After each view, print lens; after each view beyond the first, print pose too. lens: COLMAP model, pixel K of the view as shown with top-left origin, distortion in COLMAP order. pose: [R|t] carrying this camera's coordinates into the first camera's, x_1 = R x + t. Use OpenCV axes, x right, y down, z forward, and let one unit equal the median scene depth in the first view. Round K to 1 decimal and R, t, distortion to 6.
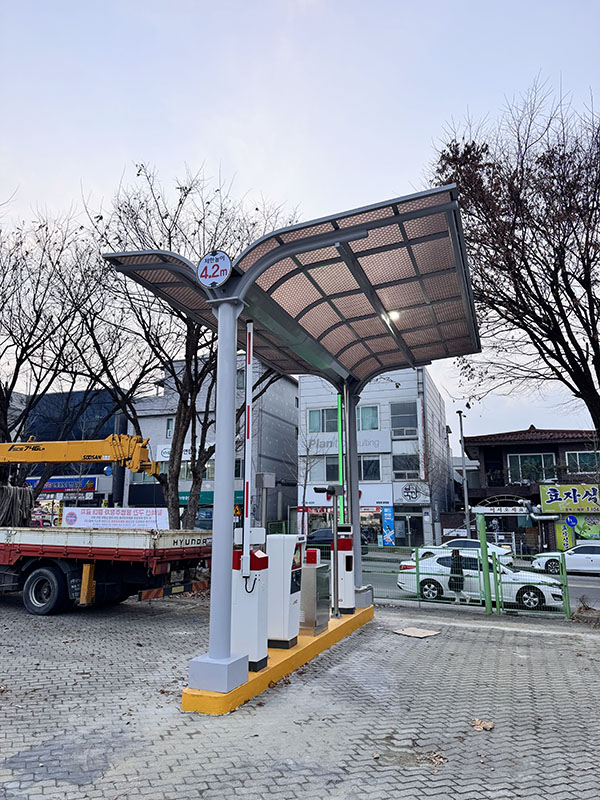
lens RADIAL K [[553.3, 0, 300.0], [0, 553.3, 400.0], [0, 0, 1]] dist [0.048914, -0.036124]
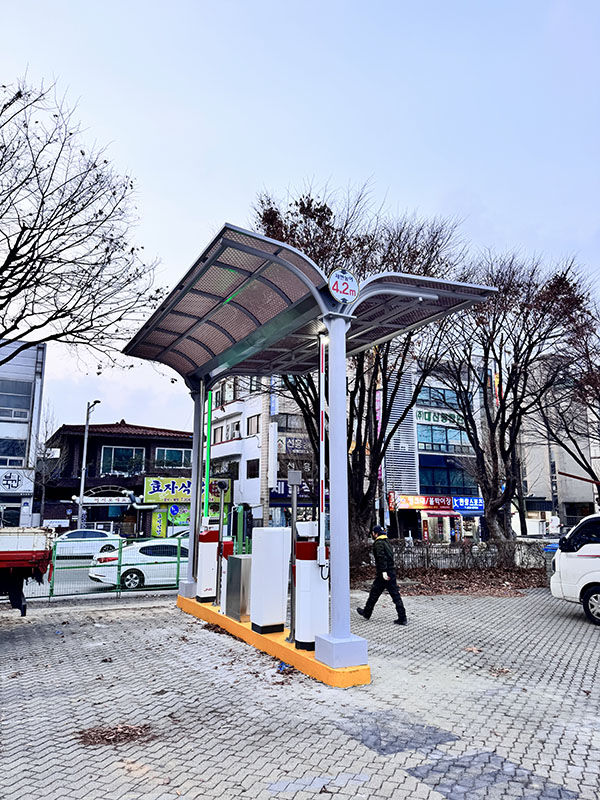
lens RADIAL K [[553.3, 0, 300.0], [0, 553.3, 400.0], [0, 0, 1]] dist [0.048914, -0.036124]
pose [[0.669763, 0.139468, 0.729360, -0.183035], [-0.153629, 0.986979, -0.047655, 0.009622], [-0.726509, -0.080133, 0.682468, 0.056658]]
